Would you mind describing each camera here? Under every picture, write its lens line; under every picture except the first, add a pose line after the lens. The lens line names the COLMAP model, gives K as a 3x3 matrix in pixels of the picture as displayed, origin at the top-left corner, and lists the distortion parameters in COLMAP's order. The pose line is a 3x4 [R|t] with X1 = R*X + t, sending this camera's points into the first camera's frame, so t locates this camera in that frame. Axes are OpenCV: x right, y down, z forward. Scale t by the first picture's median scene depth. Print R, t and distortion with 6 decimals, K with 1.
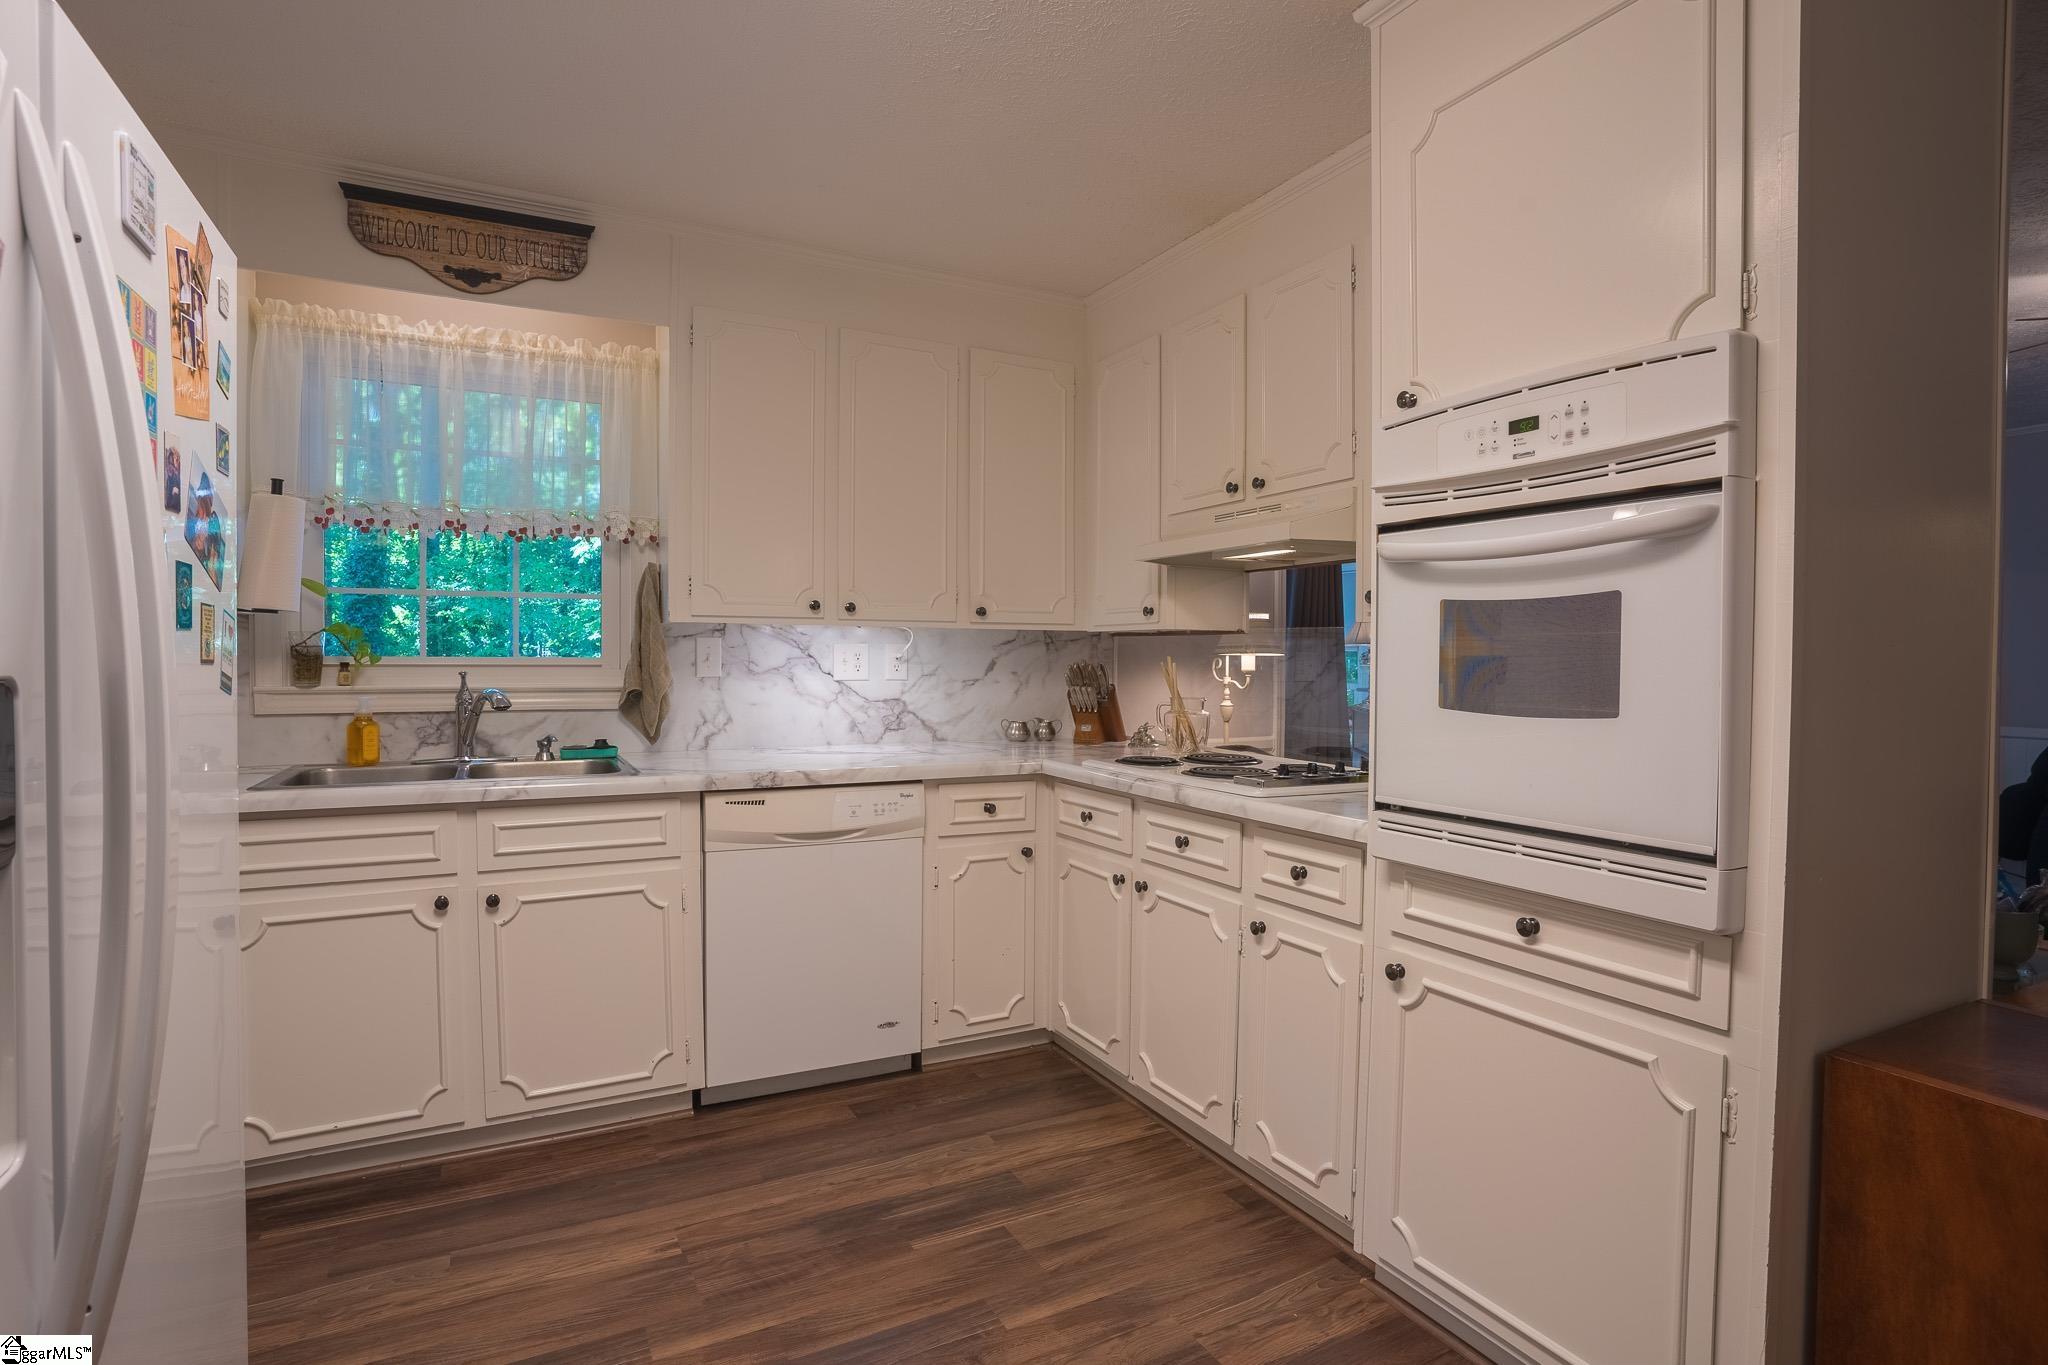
lens RADIAL K [[1009.7, 0, 1024.0], [0, 1009.7, 682.5], [0, 0, 1]] dist [-0.087911, 0.043481]
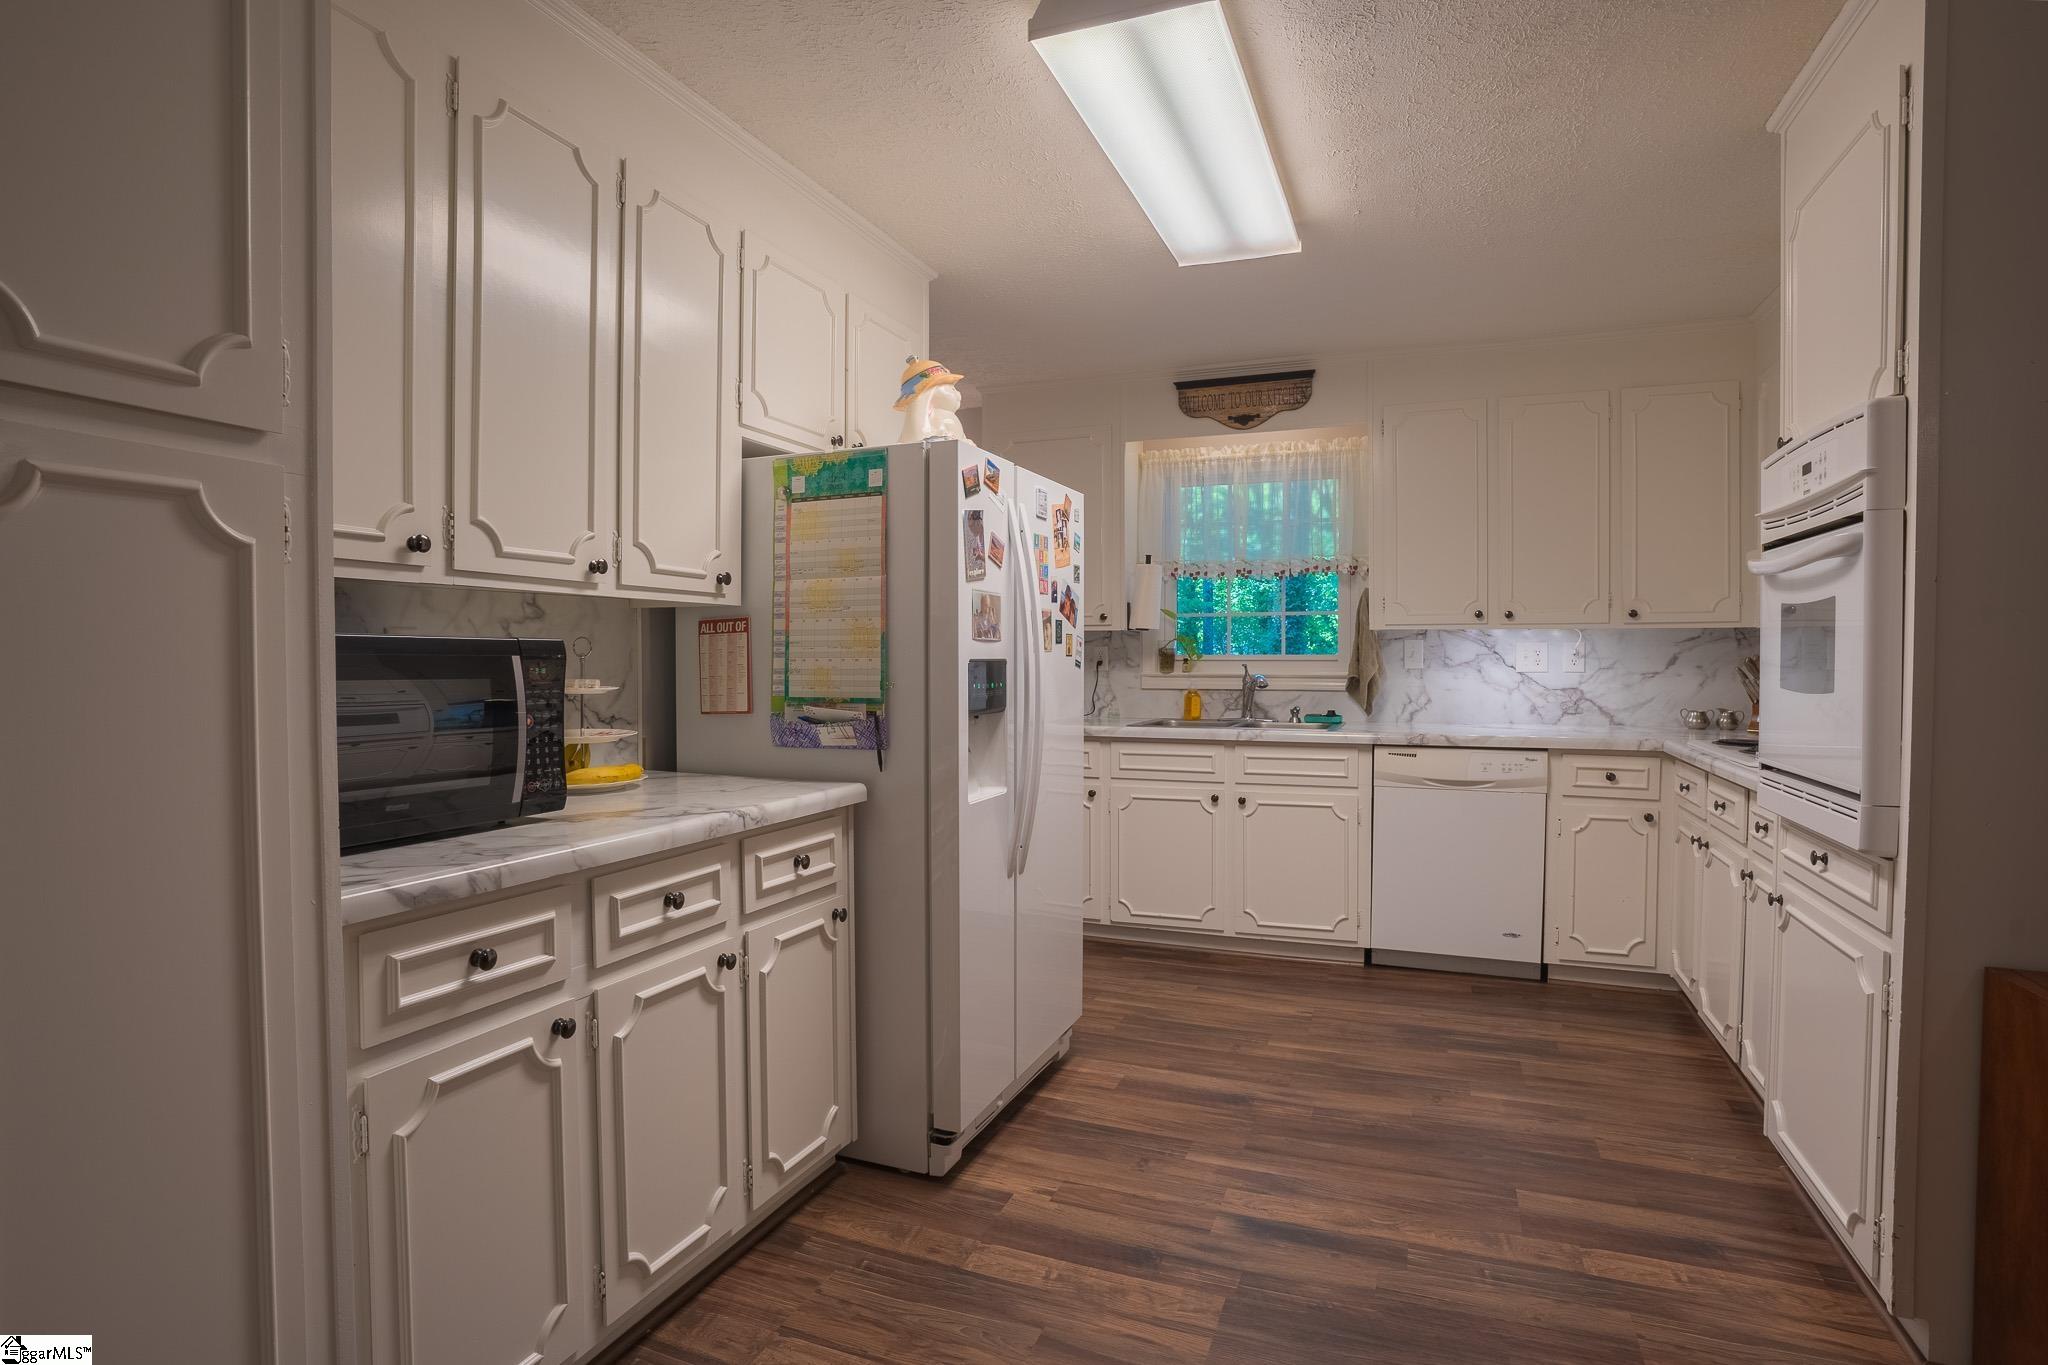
lens RADIAL K [[1032.0, 0, 1024.0], [0, 1032.0, 682.5], [0, 0, 1]] dist [-0.082286, 0.034373]
pose [[0.649830, 0.011786, -0.759988, 0.472480], [-0.012440, 0.999911, 0.004870, 0.015659], [0.759977, 0.006290, 0.649919, -0.360307]]
